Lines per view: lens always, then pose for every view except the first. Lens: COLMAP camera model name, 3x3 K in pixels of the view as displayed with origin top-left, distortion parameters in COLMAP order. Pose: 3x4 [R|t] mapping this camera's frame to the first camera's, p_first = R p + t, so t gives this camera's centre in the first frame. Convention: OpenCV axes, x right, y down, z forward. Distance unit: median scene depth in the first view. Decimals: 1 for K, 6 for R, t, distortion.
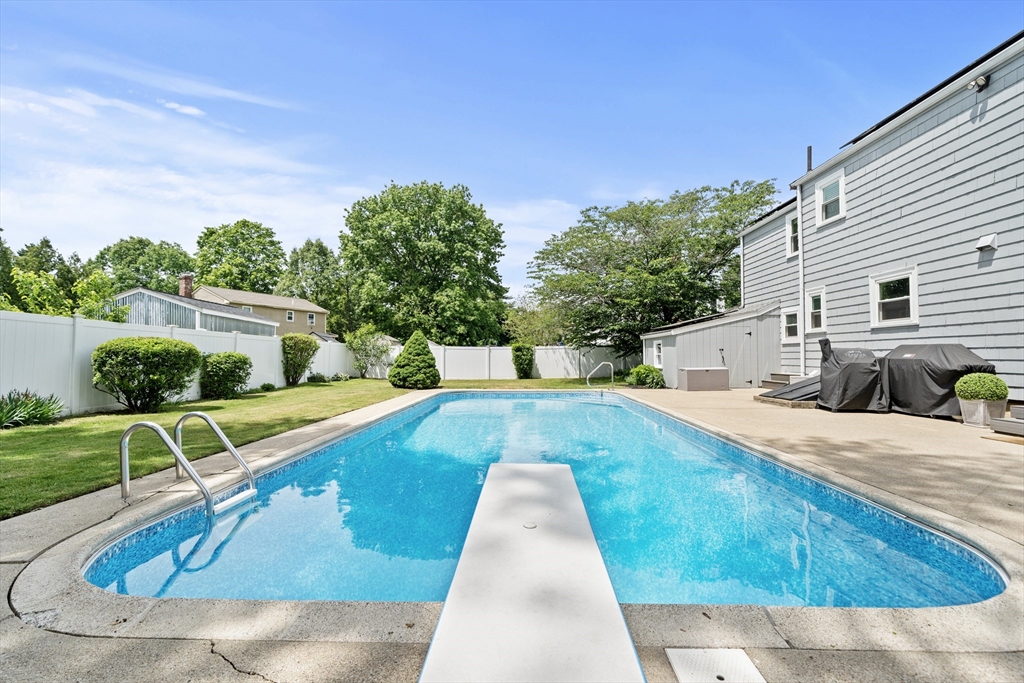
lens RADIAL K [[435.4, 0, 512.0], [0, 435.4, 341.5], [0, 0, 1]] dist [0.000275, 0.000276]
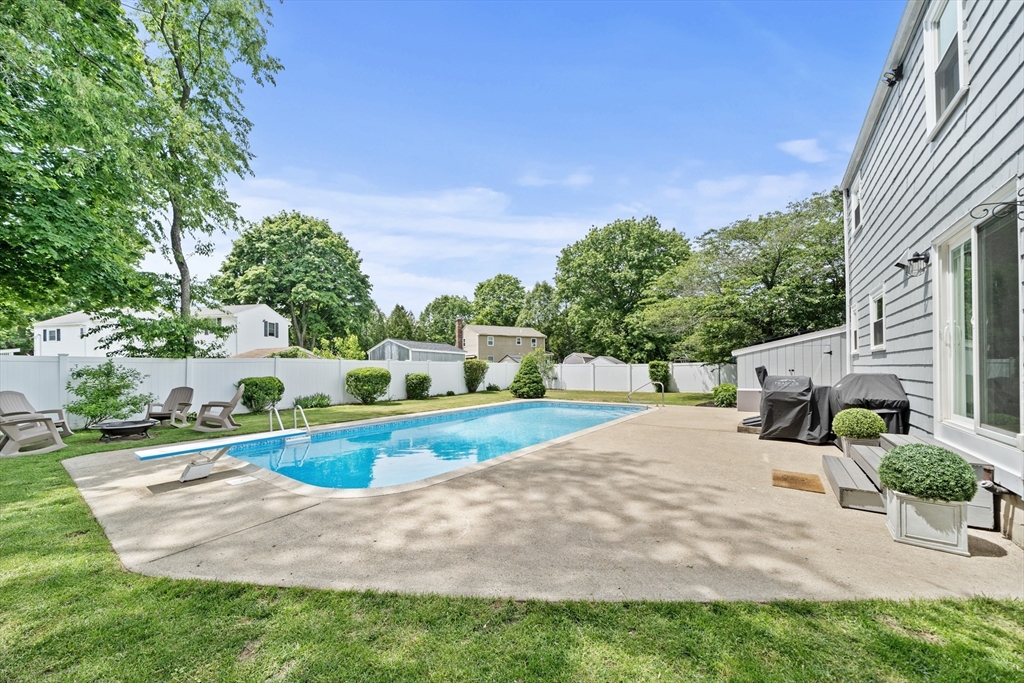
lens RADIAL K [[376.5, 0, 509.4], [0, 376.5, 365.9], [0, 0, 1]] dist [-0.000143, 0.000001]
pose [[0.823087, -0.007612, -0.567865, 0.140691], [0.025651, 0.999388, 0.023783, -0.008506], [0.567336, -0.034142, 0.822778, -0.011763]]
